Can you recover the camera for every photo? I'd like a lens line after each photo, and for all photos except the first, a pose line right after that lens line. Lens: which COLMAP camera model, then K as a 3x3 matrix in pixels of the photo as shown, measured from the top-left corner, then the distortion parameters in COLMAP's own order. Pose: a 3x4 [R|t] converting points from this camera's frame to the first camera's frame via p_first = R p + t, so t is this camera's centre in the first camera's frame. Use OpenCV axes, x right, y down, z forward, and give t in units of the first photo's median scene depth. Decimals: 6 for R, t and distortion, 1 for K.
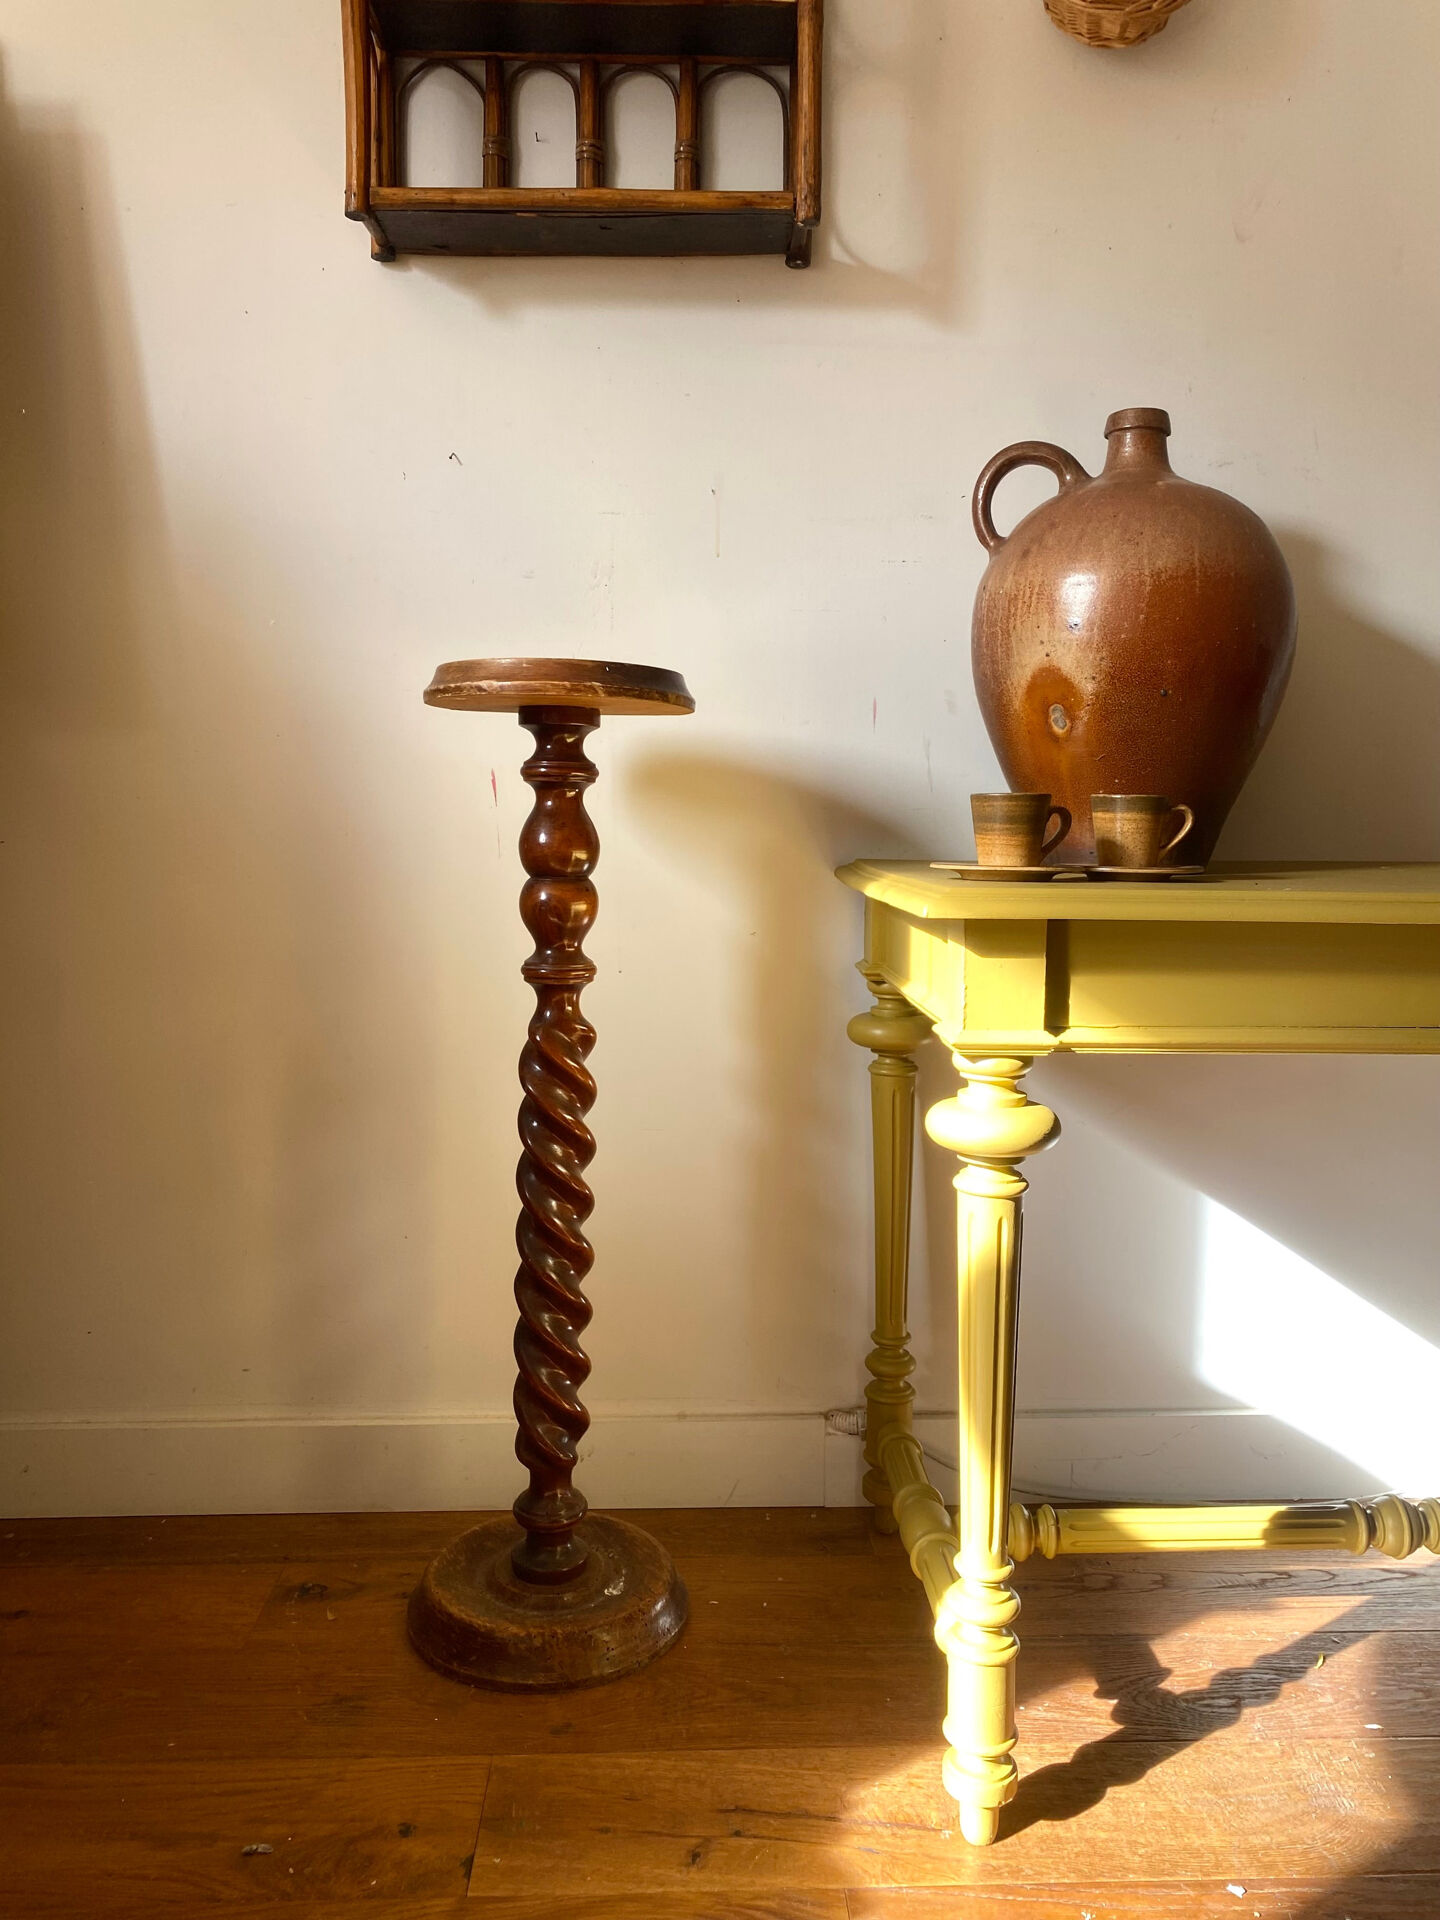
lens RADIAL K [[1476.9, 0, 722.9], [0, 1476.9, 936.5], [0, 0, 1]] dist [0.025710, -0.029097]
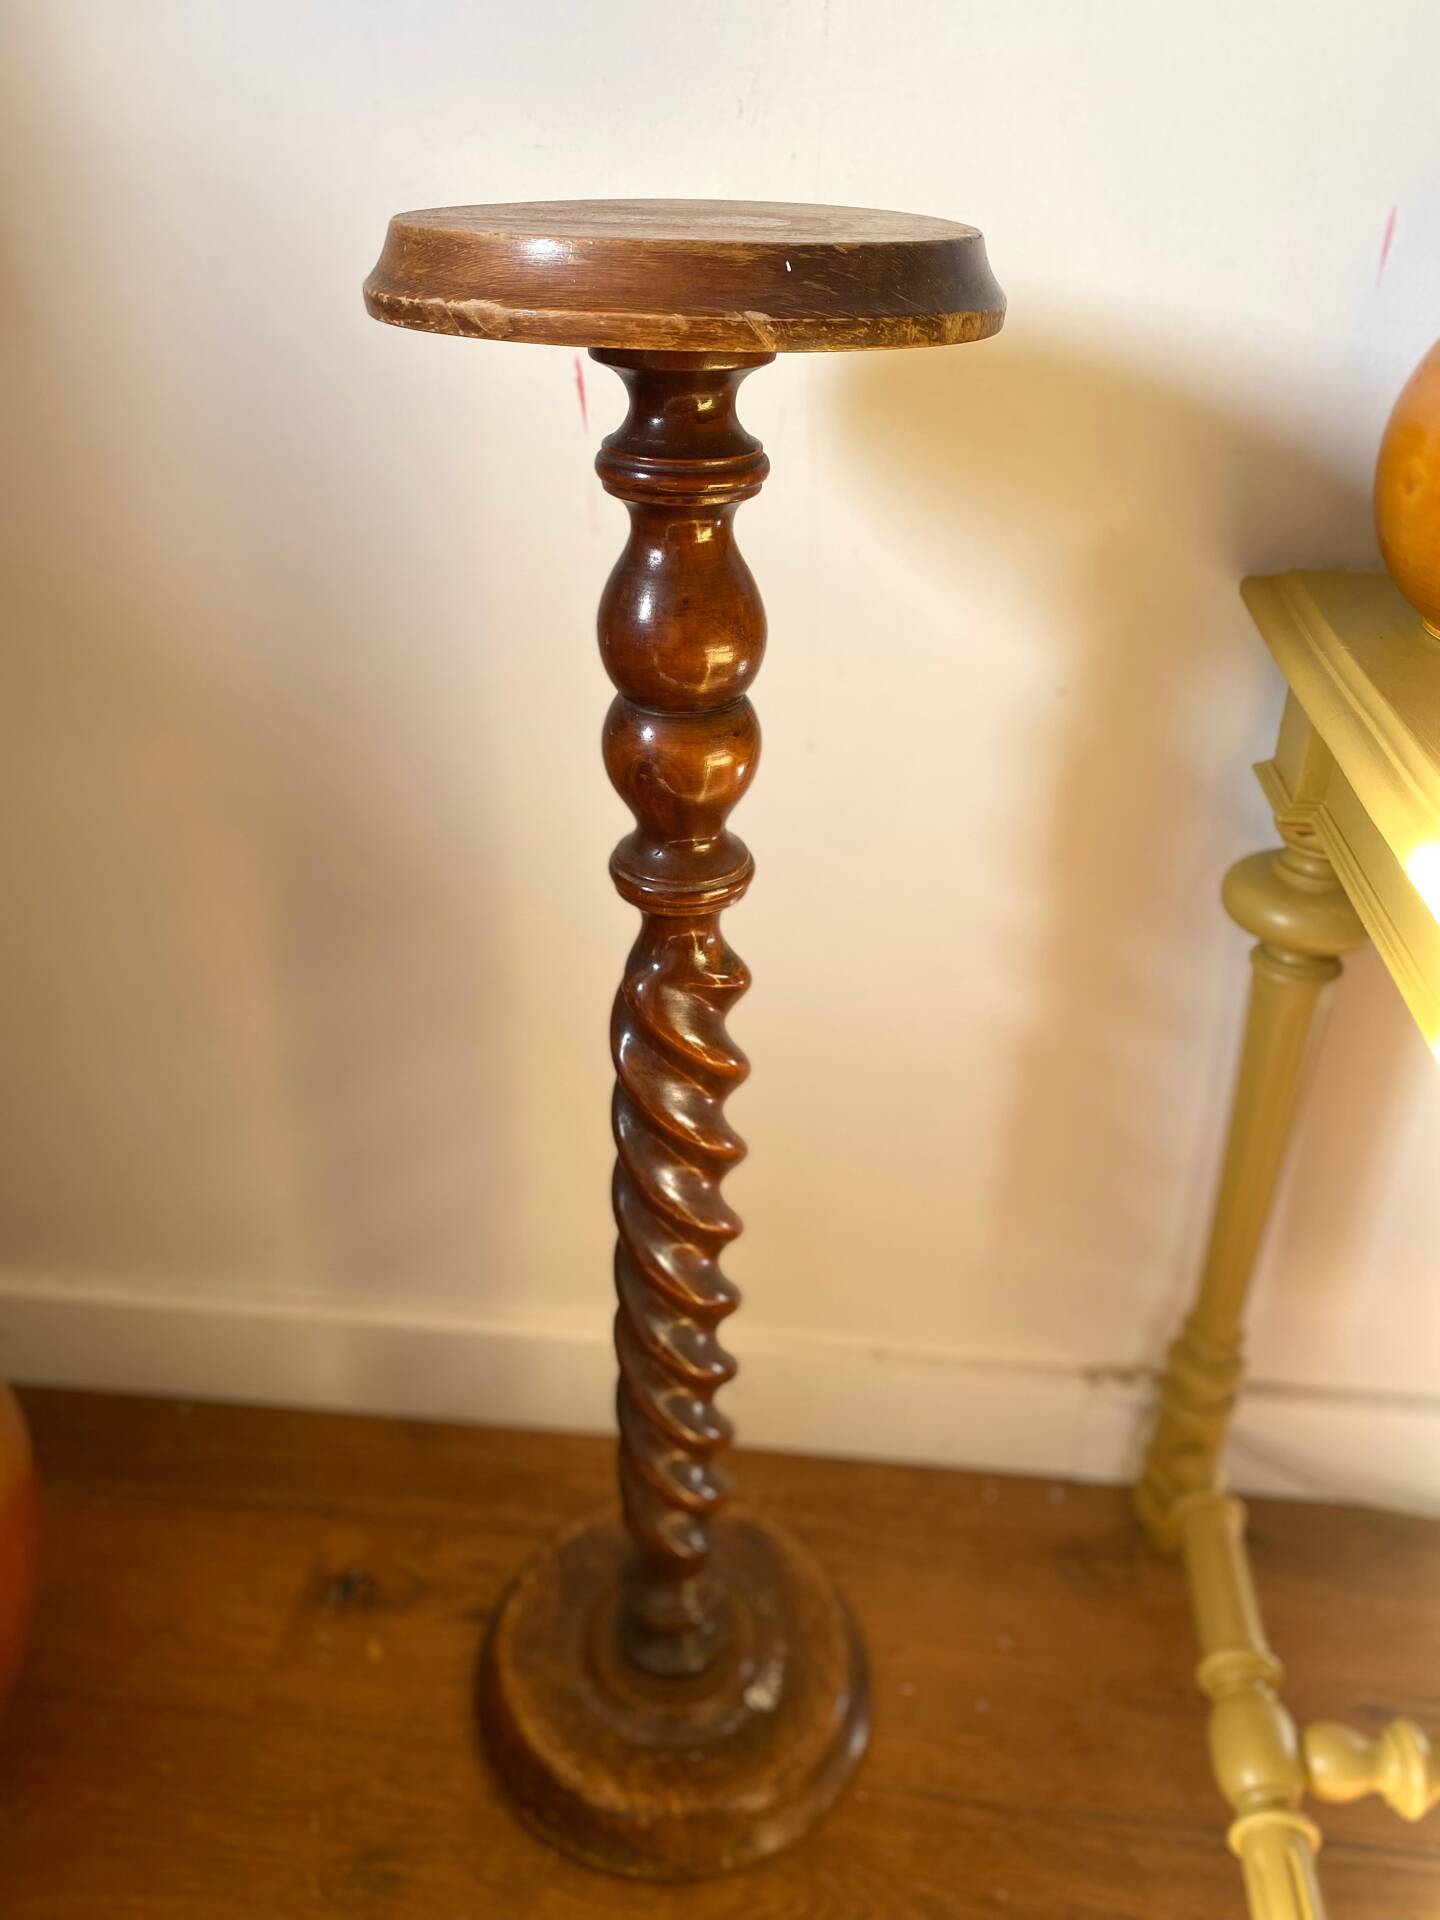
lens RADIAL K [[1476.9, 0, 720.4], [0, 1476.9, 951.1], [0, 0, 1]] dist [0.025710, -0.029097]
pose [[0.989086, 0.073662, -0.127606, -0.031081], [-0.012970, 0.906224, 0.422599, -0.166335], [0.146769, -0.416332, 0.897289, 0.533307]]
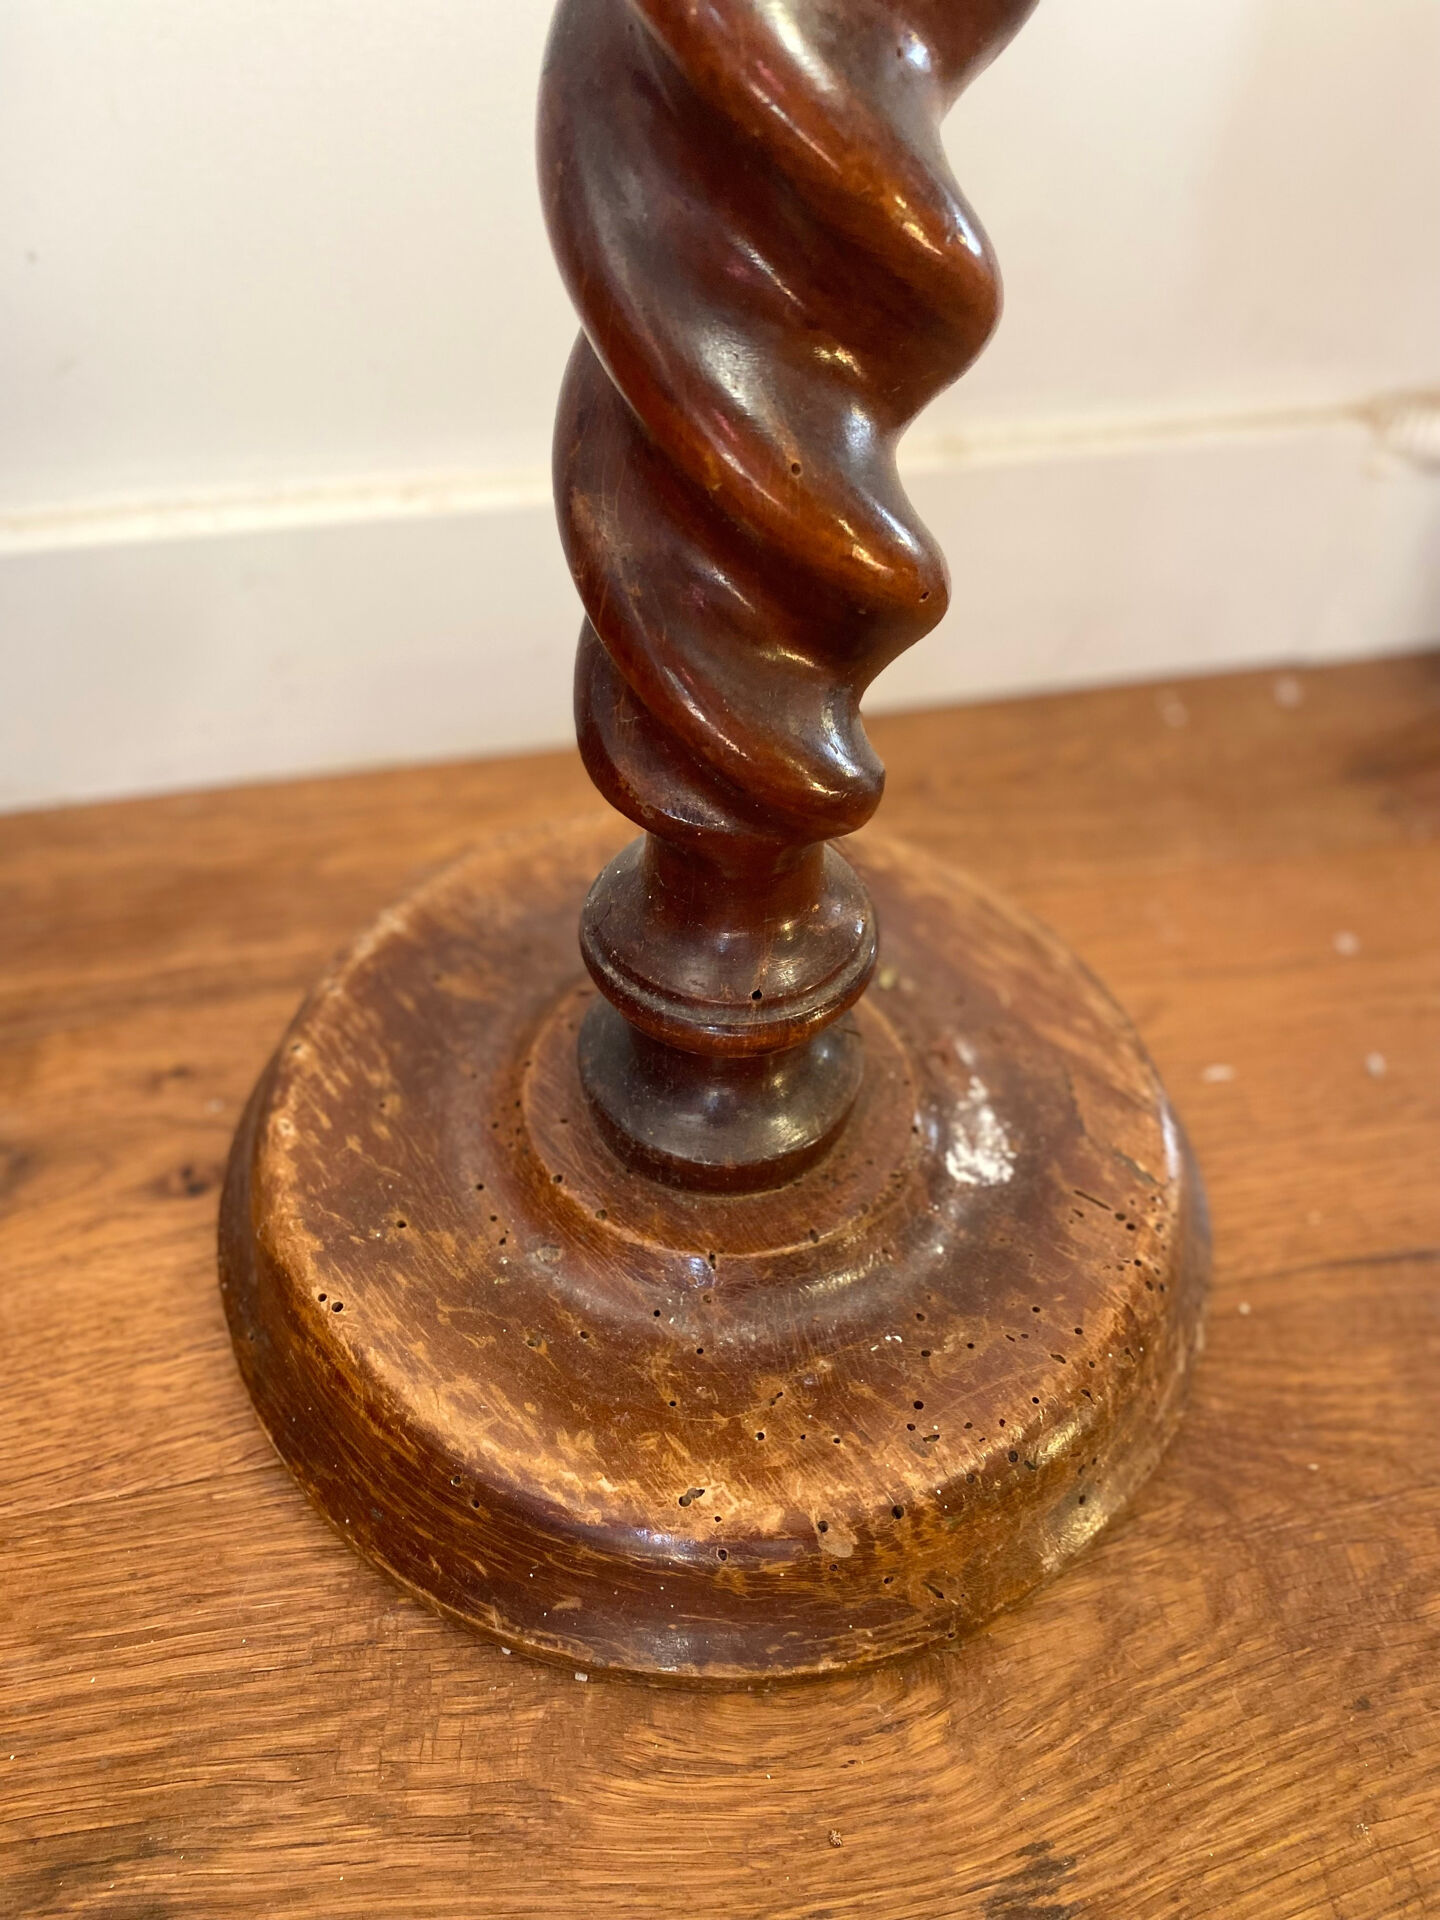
lens RADIAL K [[1476.9, 0, 724.6], [0, 1476.9, 963.3], [0, 0, 1]] dist [0.025710, -0.029097]
pose [[0.982792, -0.118742, 0.141493, -0.157844], [-0.006564, 0.743068, 0.669184, 0.234195], [-0.184600, -0.658597, 0.729502, 0.848141]]
